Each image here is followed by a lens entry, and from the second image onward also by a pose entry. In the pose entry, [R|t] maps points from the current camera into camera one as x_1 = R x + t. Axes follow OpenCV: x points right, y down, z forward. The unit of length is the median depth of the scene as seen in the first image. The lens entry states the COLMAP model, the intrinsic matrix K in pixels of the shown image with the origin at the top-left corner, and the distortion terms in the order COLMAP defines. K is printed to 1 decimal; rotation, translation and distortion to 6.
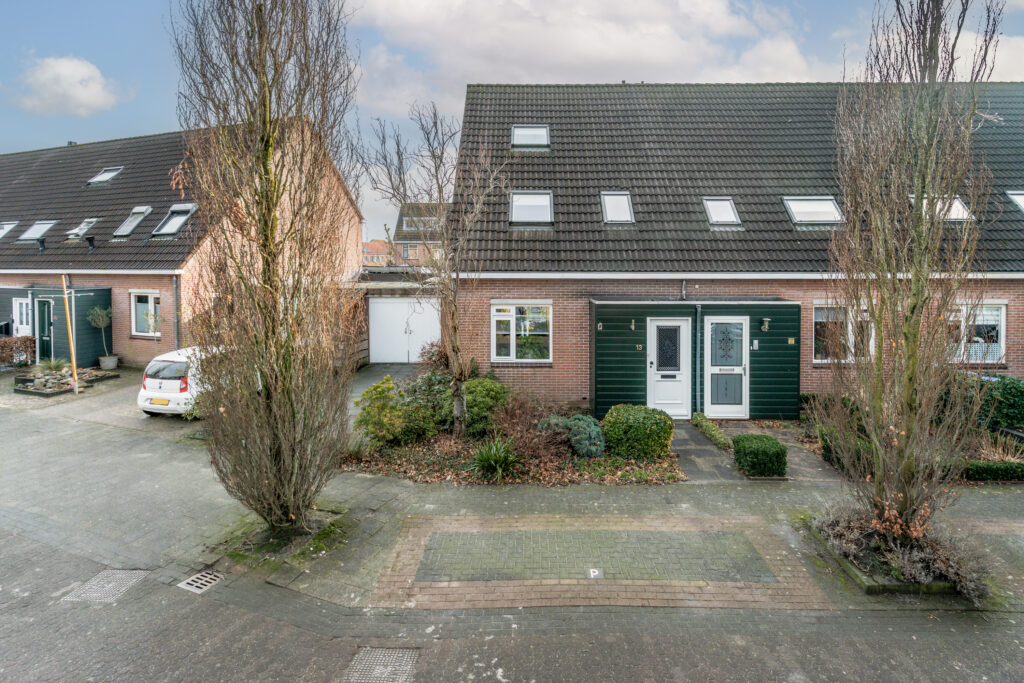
lens RADIAL K [[526.3, 0, 525.2], [0, 526.3, 255.8], [0, 0, 1]] dist [-0.002562, -0.000003]
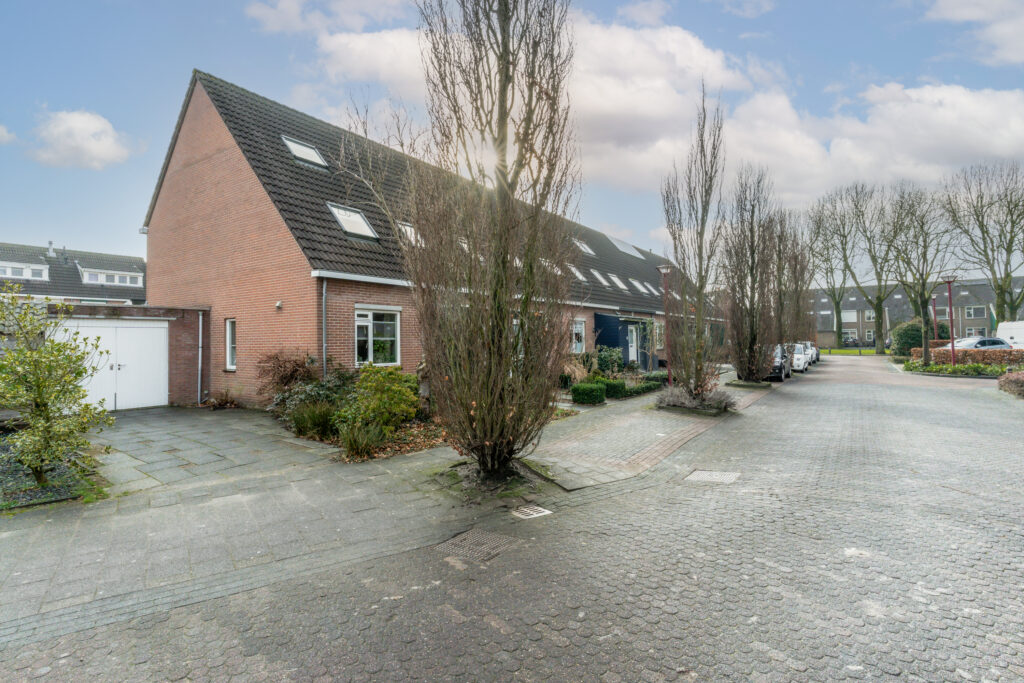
lens RADIAL K [[502.0, 0, 498.0], [0, 502.0, 339.2], [0, 0, 1]] dist [0.002158, 0.000636]
pose [[0.573746, -0.006161, 0.819010, -0.744493], [0.002239, 0.999980, 0.005954, 0.158524], [-0.819030, -0.001582, 0.573748, 0.274744]]
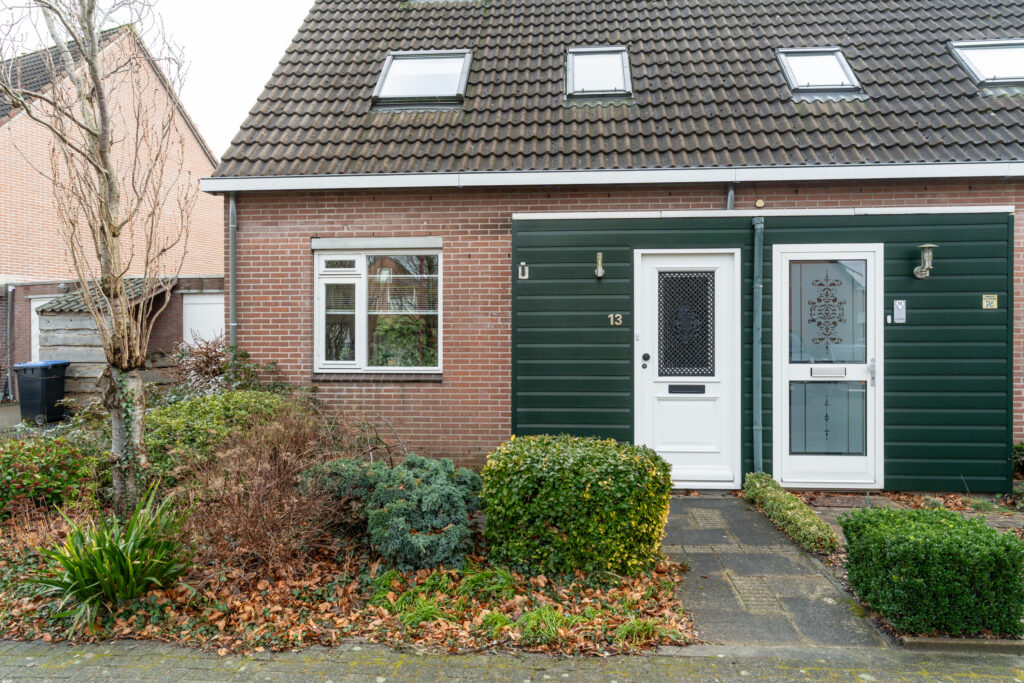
lens RADIAL K [[684.5, 0, 512.0], [0, 684.5, 334.2], [0, 0, 1]] dist [-0.003486, 0.000914]
pose [[0.997196, -0.007053, -0.074506, 0.173787], [0.008009, 0.999889, 0.012542, 0.177651], [0.074409, -0.013103, 0.997142, 0.440251]]
